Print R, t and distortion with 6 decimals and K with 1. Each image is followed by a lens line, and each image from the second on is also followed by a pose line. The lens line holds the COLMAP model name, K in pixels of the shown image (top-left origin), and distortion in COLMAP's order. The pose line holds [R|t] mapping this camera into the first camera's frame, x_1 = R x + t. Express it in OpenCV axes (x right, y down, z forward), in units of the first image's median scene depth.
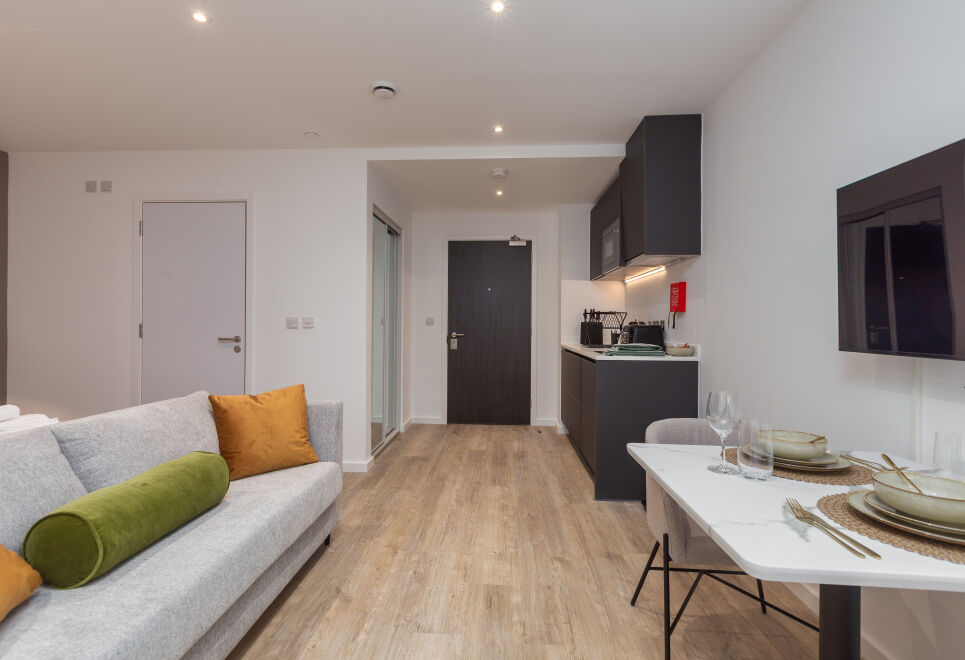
lens RADIAL K [[453.9, 0, 474.8], [0, 453.9, 323.6], [0, 0, 1]] dist [0.009578, -0.002029]
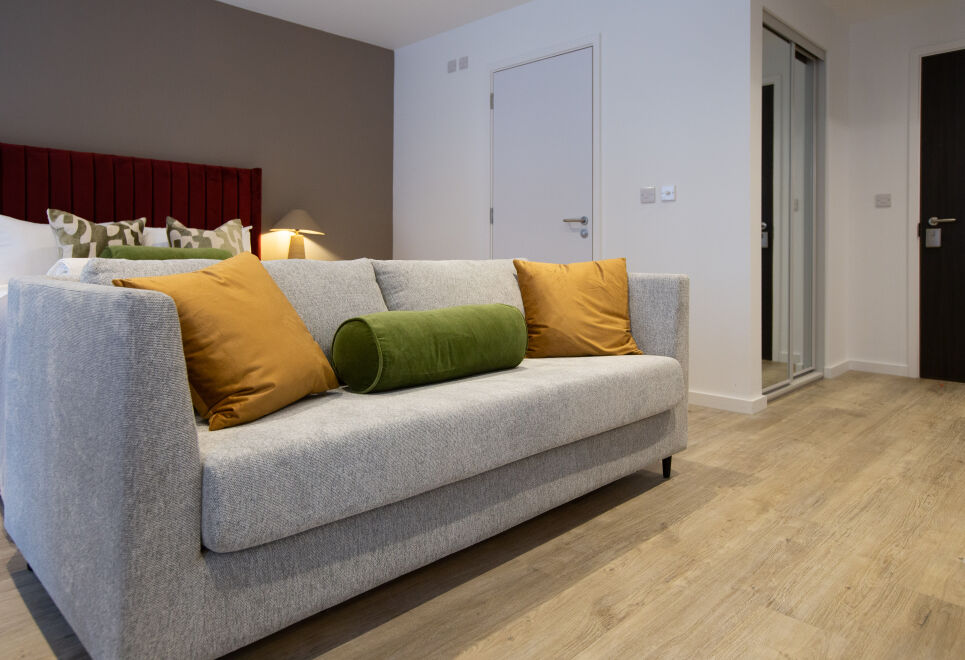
lens RADIAL K [[642.3, 0, 482.0], [0, 642.3, 253.5], [0, 0, 1]] dist [-0.017471, 0.022692]
pose [[0.755792, -0.005290, -0.654790, 0.101930], [0.002995, 0.999985, -0.004622, 0.132216], [0.654805, 0.001532, 0.755796, 0.058877]]
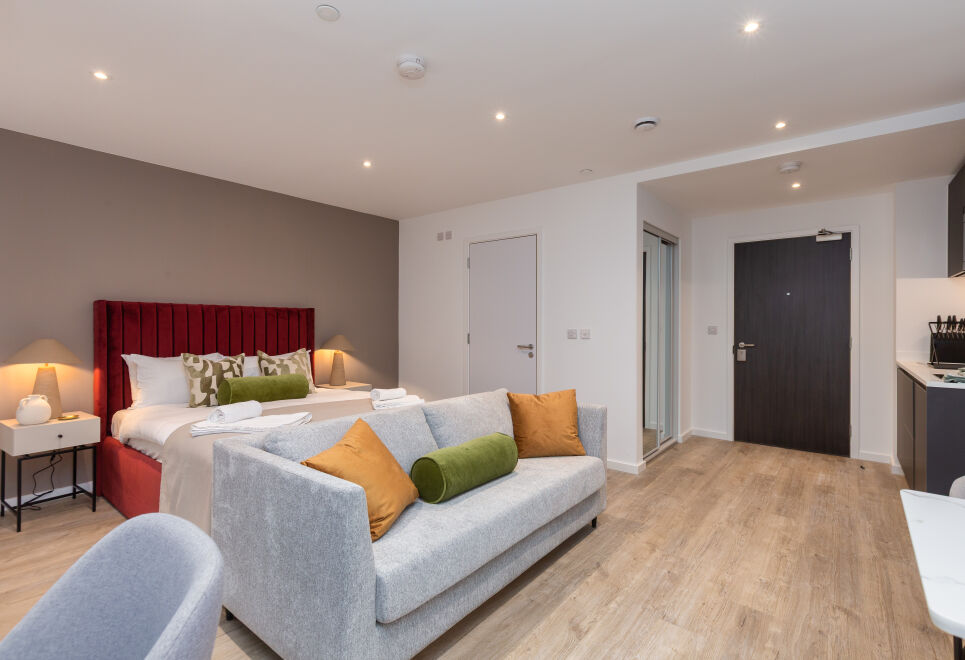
lens RADIAL K [[453.9, 0, 478.1], [0, 453.9, 325.1], [0, 0, 1]] dist [0.009578, -0.002029]
pose [[0.815294, -0.002002, -0.579044, 0.104392], [0.003082, 0.999995, 0.000881, -0.035800], [0.579039, -0.002502, 0.815296, -0.120754]]
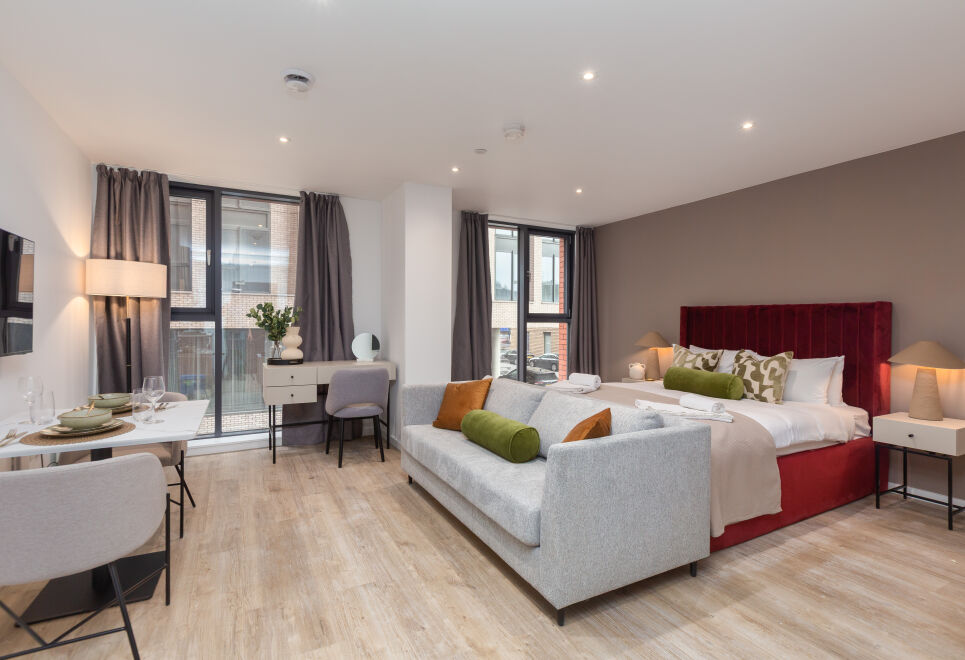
lens RADIAL K [[453.9, 0, 475.4], [0, 453.9, 328.7], [0, 0, 1]] dist [0.009578, -0.002029]
pose [[-0.854954, -0.005049, -0.518679, 0.193205], [-0.010371, 0.999919, 0.007362, -0.025233], [0.518600, 0.011674, -0.854938, 1.469265]]
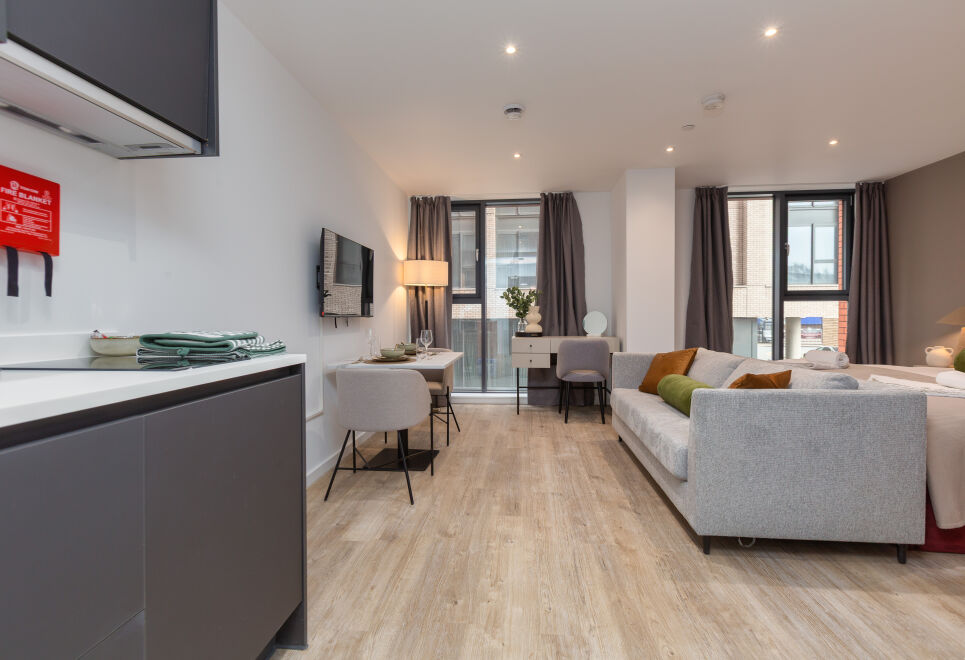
lens RADIAL K [[453.9, 0, 486.9], [0, 453.9, 326.2], [0, 0, 1]] dist [0.009578, -0.002029]
pose [[-0.999784, -0.003801, 0.020419, 0.069403], [-0.003387, 0.999789, 0.020242, 0.035911], [-0.020492, 0.020169, -0.999587, 1.724953]]
